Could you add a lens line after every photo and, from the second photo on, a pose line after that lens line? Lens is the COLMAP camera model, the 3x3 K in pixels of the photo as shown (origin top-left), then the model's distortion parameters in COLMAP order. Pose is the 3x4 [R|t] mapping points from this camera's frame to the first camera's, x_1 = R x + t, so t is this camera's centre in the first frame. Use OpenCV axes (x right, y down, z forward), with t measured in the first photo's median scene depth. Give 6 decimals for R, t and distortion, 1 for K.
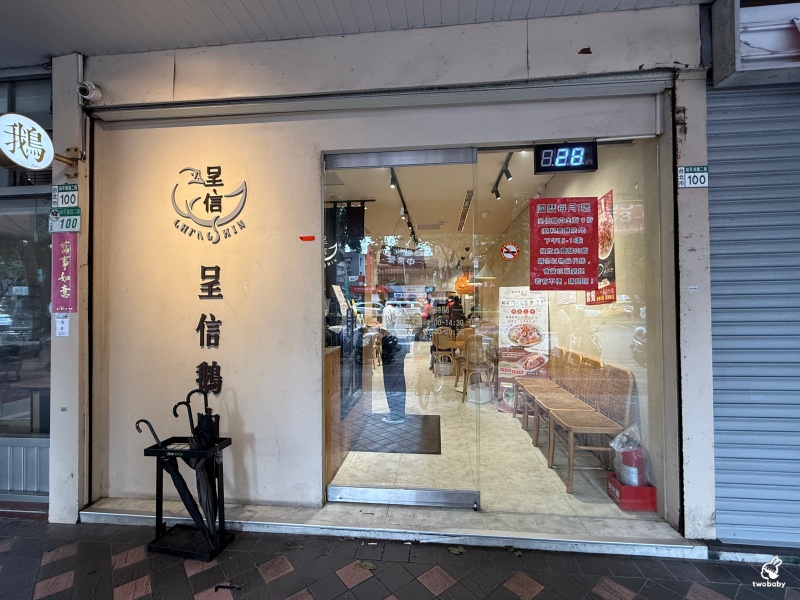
lens RADIAL K [[371.4, 0, 400.1], [0, 371.4, 303.3], [0, 0, 1]] dist [0.000812, -0.000051]
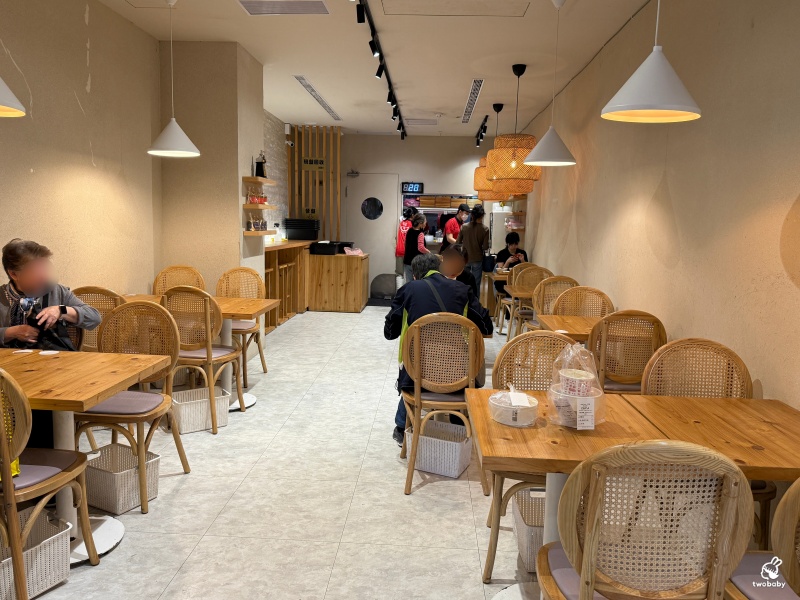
lens RADIAL K [[602.2, 0, 397.8], [0, 602.2, 301.7], [0, 0, 1]] dist [0.013207, 0.001474]
pose [[0.998251, 0.026772, 0.052716, 0.088657], [-0.033867, 0.989760, 0.138667, -0.007873], [-0.048463, -0.140210, 0.988935, 0.845206]]
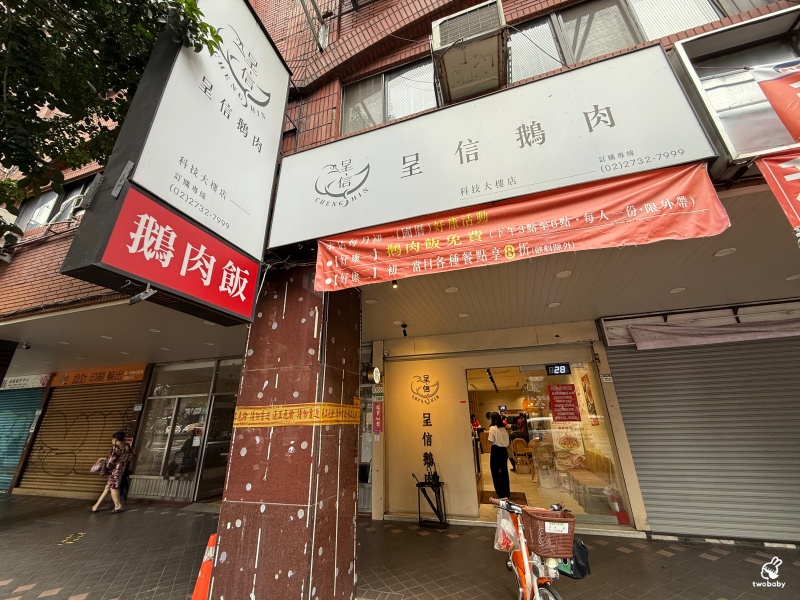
lens RADIAL K [[318.8, 0, 398.1], [0, 318.8, 298.1], [0, 0, 1]] dist [-0.003870, -0.000157]
pose [[0.978057, -0.085224, -0.190109, -0.109951], [0.013753, 0.936924, -0.349262, -0.041458], [0.207883, 0.338983, 0.917537, -0.793121]]
